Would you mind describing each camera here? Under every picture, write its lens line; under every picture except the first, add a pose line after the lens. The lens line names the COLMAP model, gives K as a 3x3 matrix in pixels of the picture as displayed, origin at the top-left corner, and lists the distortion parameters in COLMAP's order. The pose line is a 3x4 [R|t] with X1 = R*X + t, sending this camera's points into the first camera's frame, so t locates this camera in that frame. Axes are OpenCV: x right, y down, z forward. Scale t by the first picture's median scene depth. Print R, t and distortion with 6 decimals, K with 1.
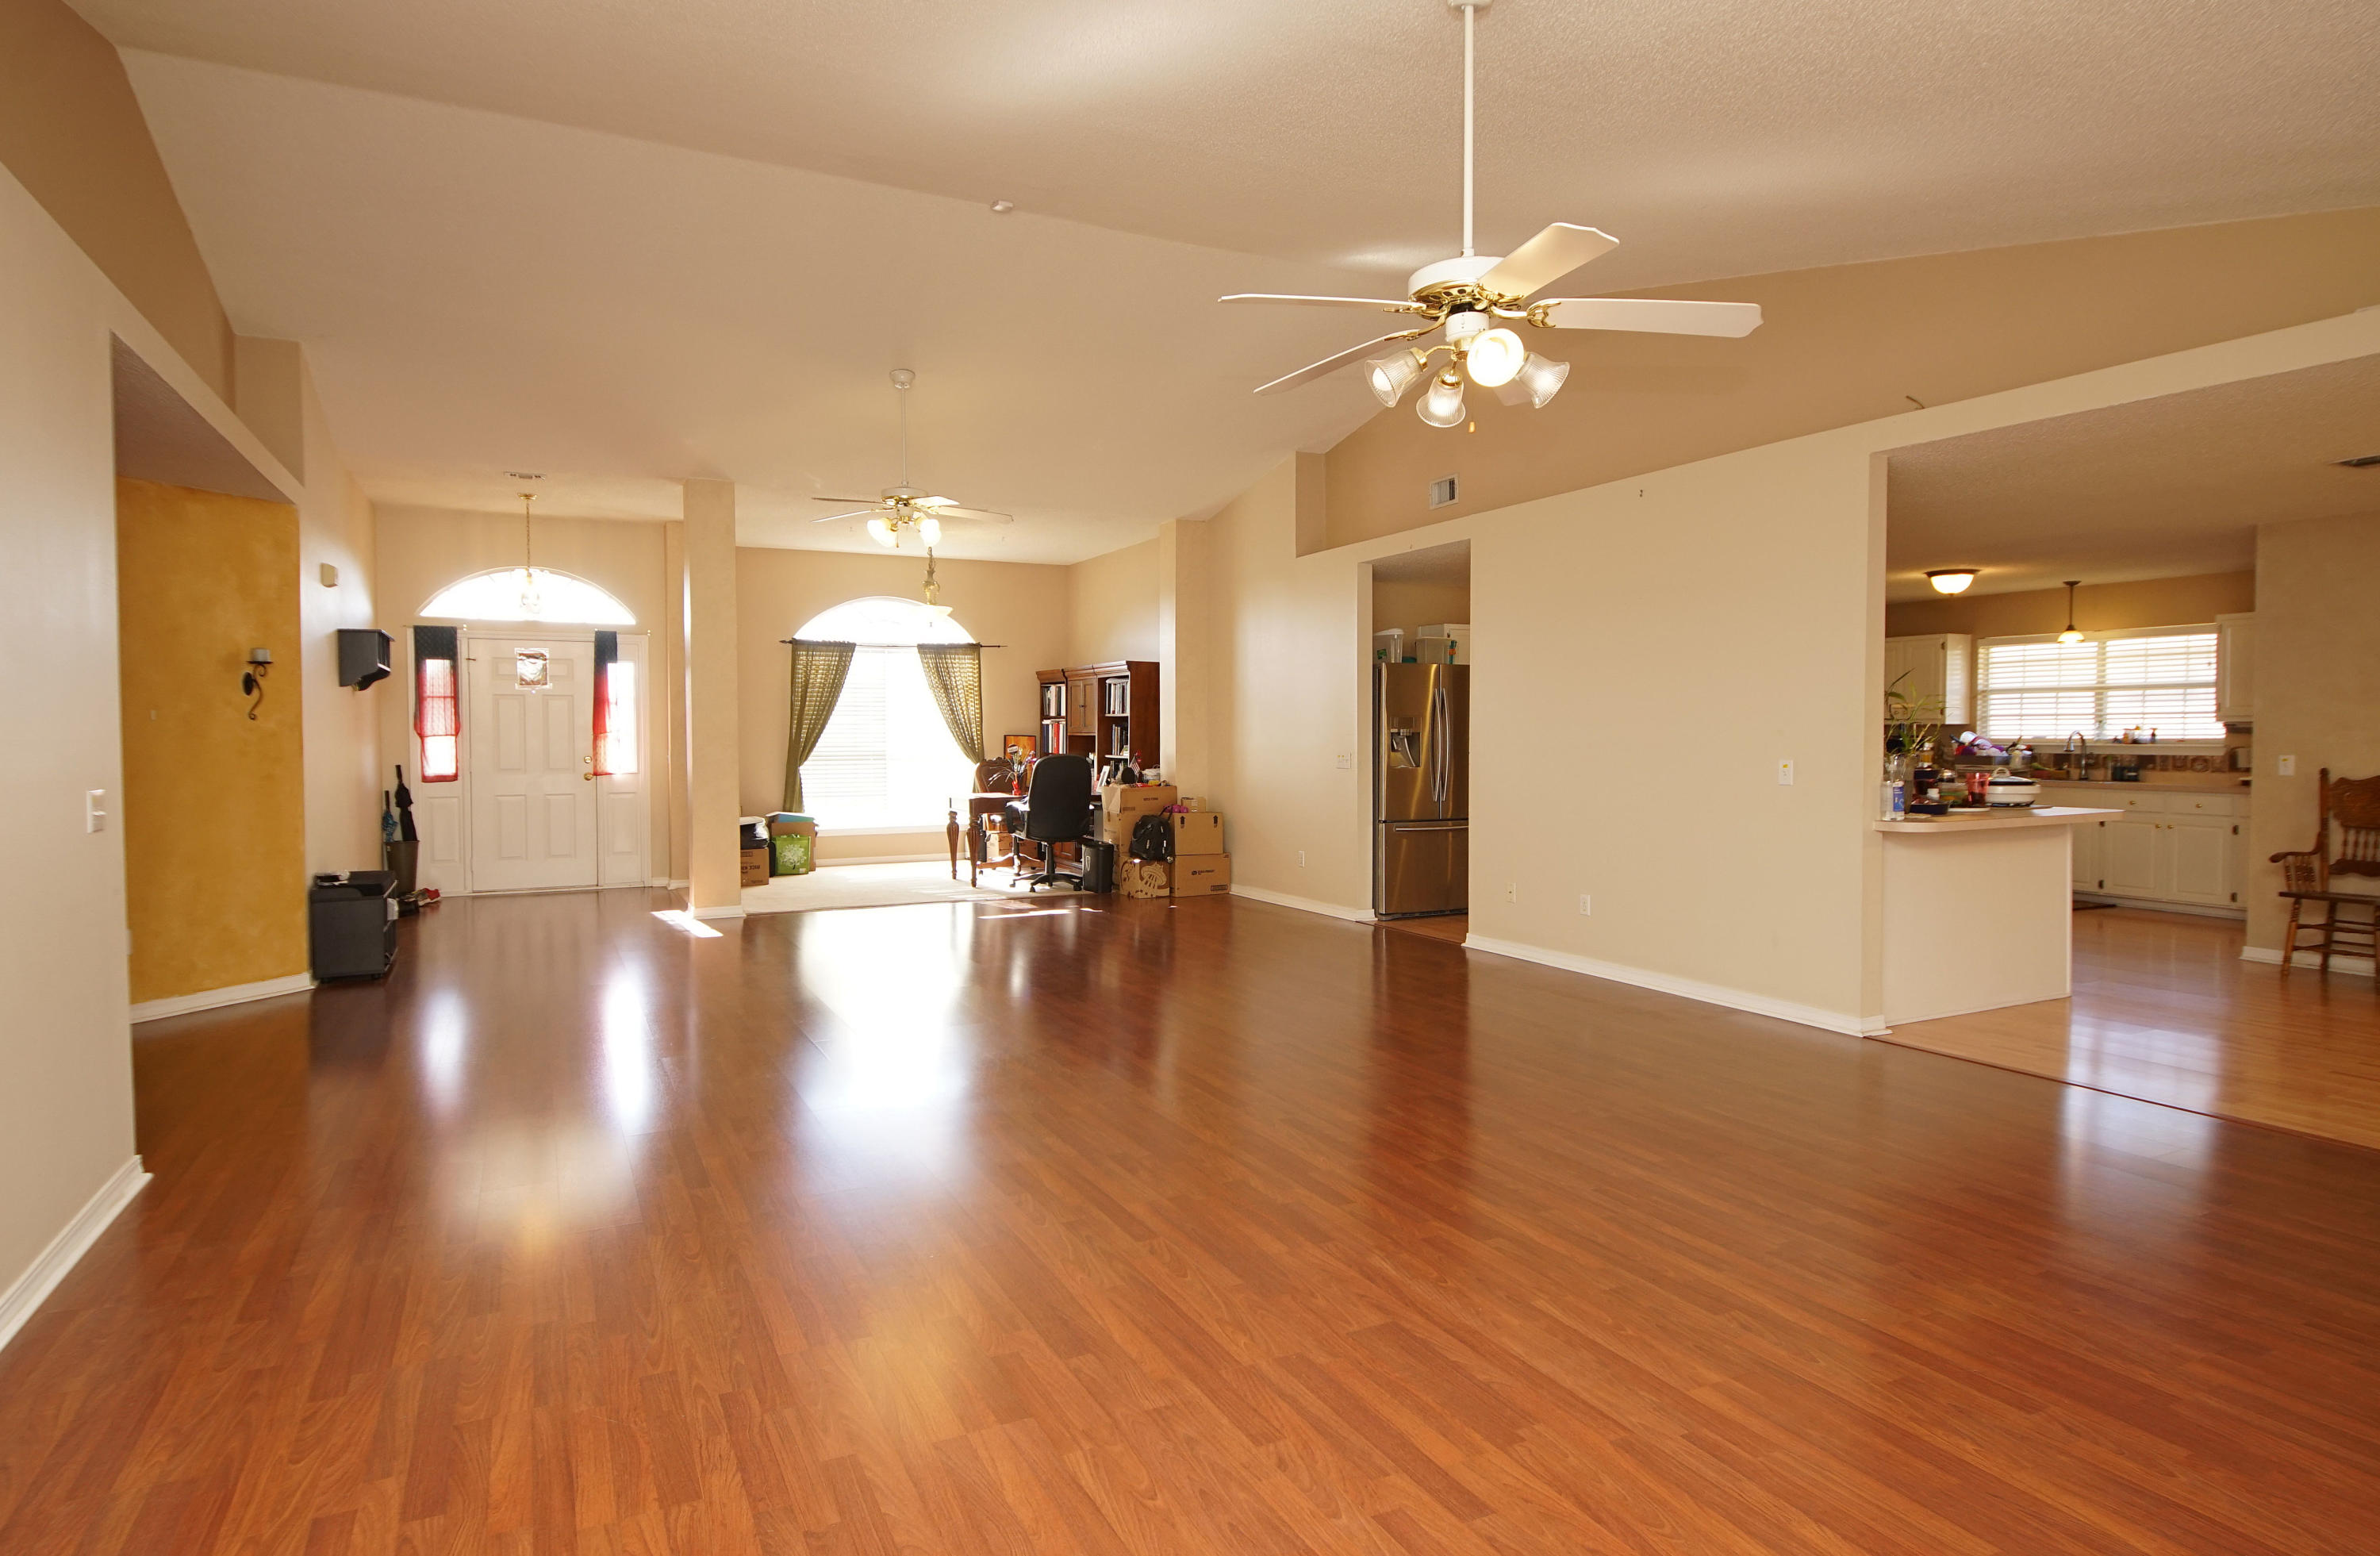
lens RADIAL K [[1304.1, 0, 1186.3], [0, 1304.1, 769.1], [0, 0, 1]] dist [0.019665, -0.011278]
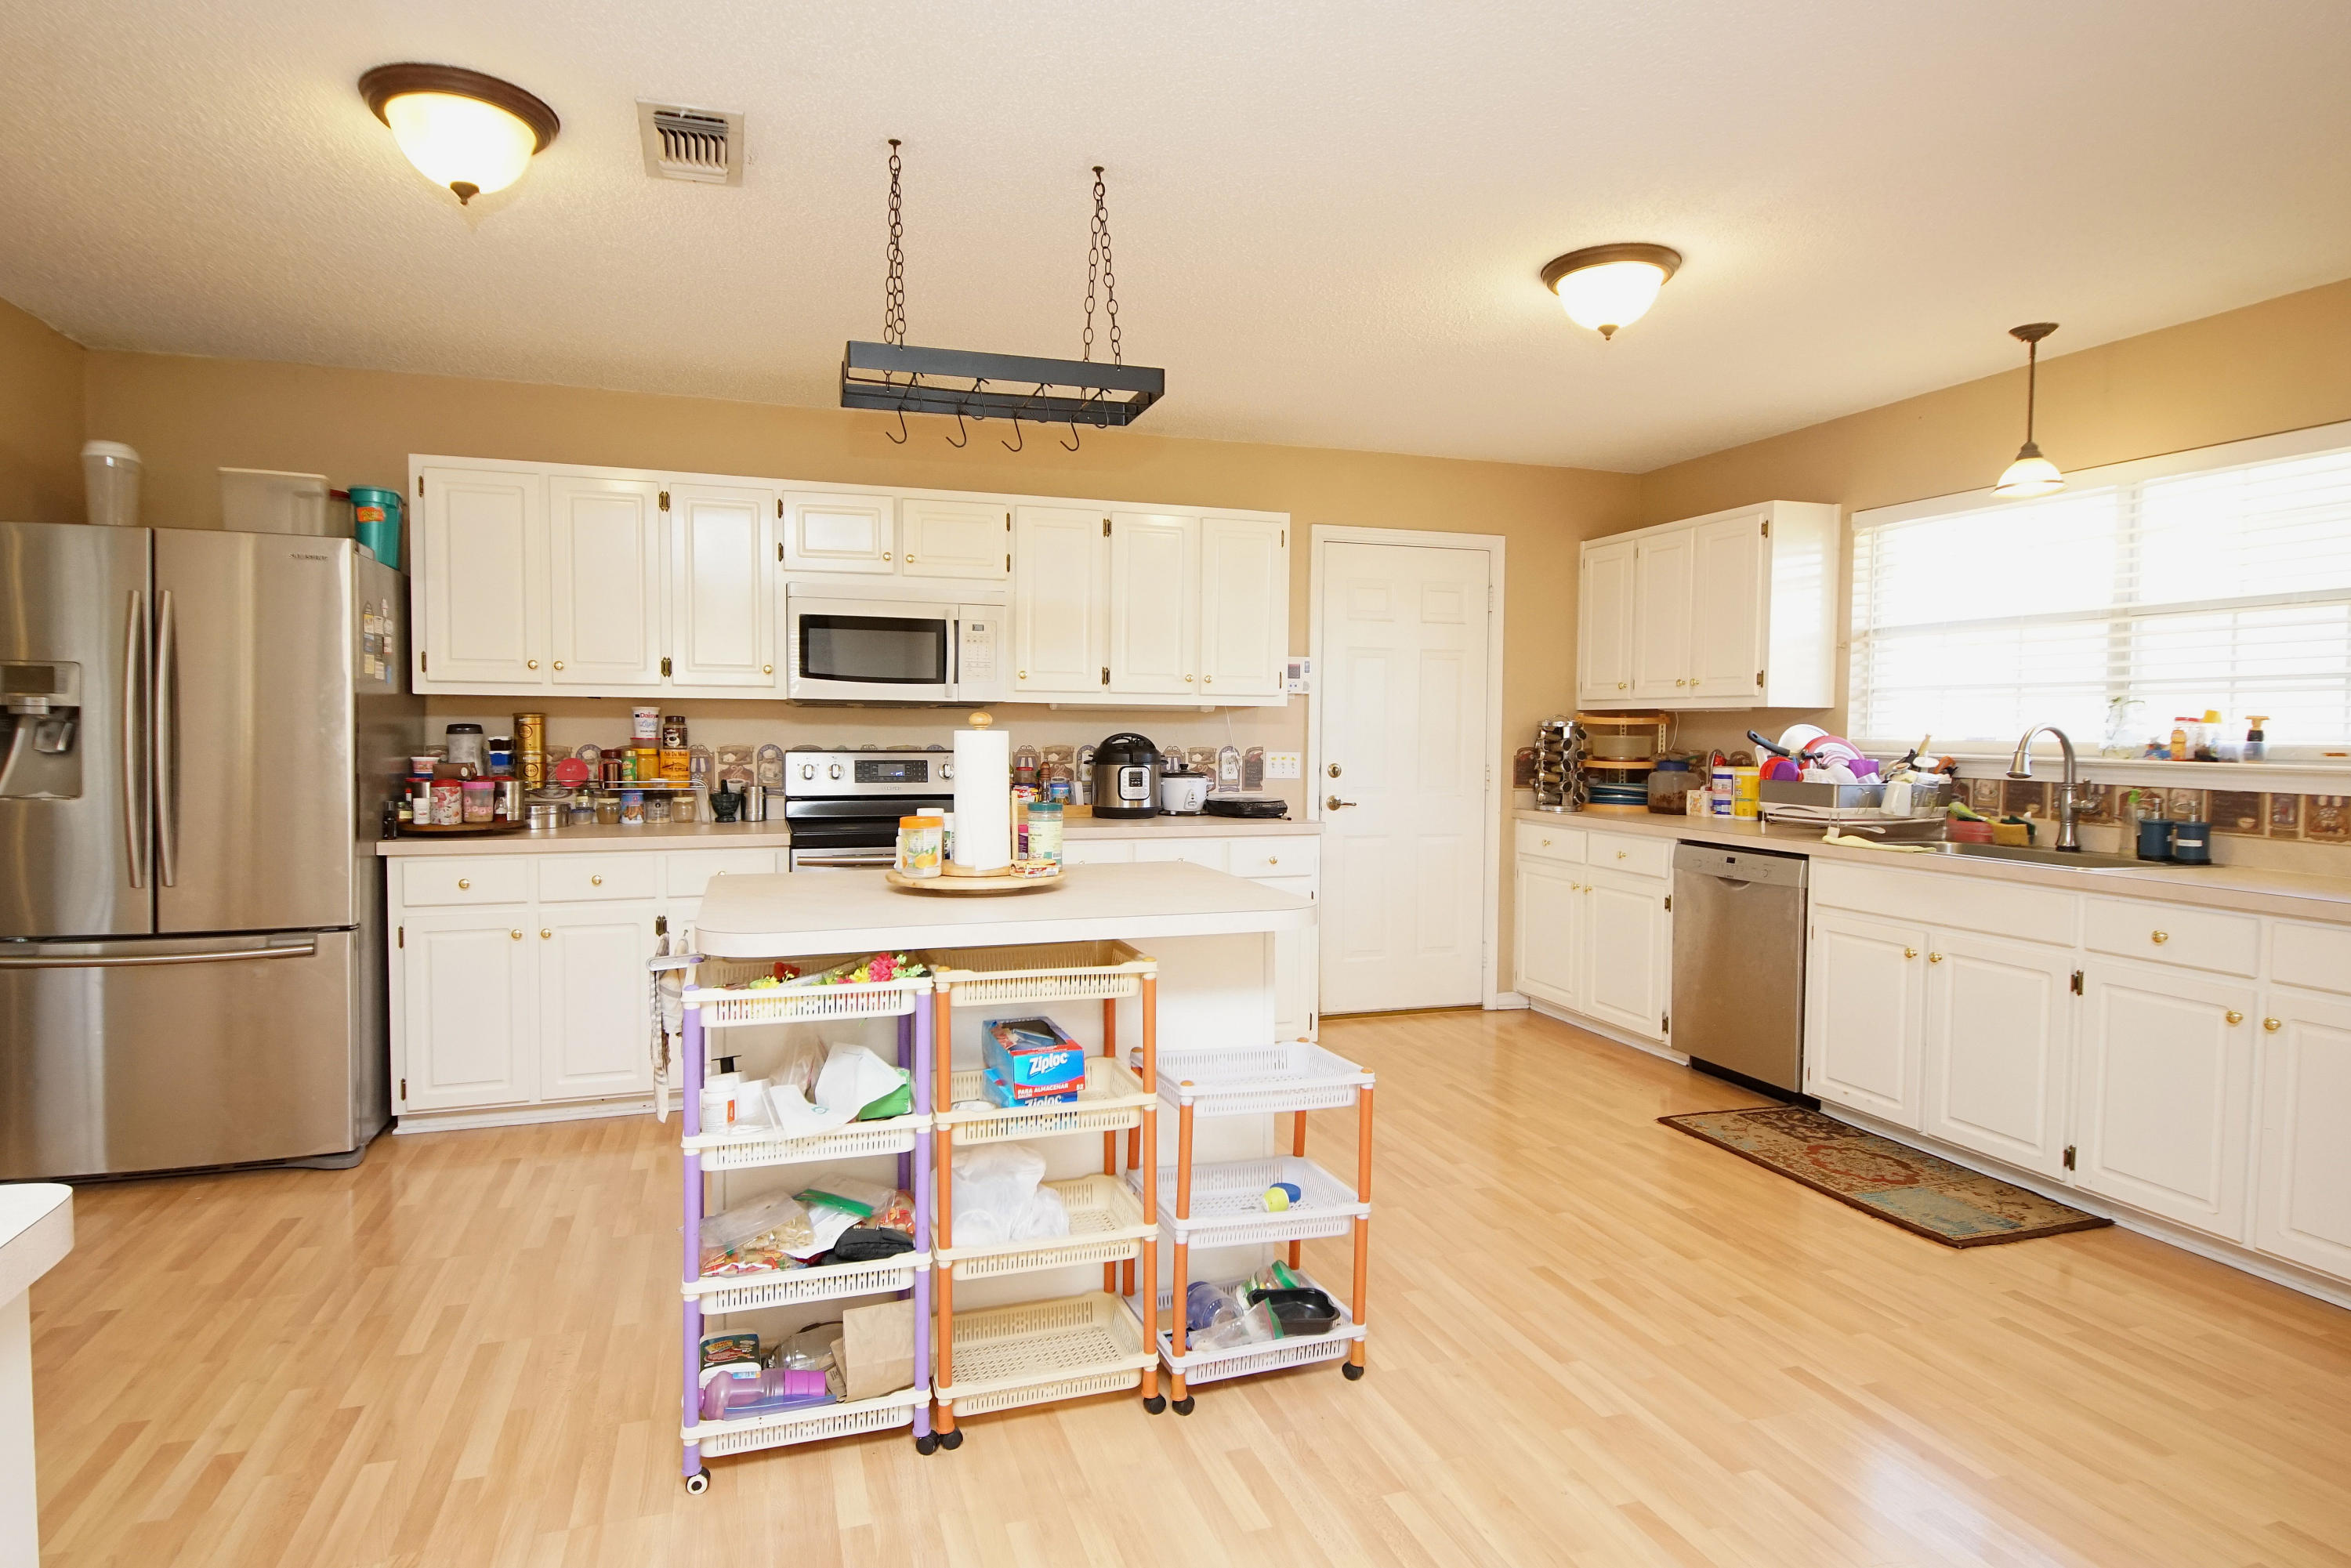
lens RADIAL K [[1256.2, 0, 1160.9], [0, 1256.2, 769.2], [0, 0, 1]] dist [0.029459, -0.028082]
pose [[0.987370, 0.015853, -0.157639, 0.491490], [-0.014876, 0.999862, 0.007381, -0.014973], [0.157734, -0.004943, 0.987469, 0.607117]]
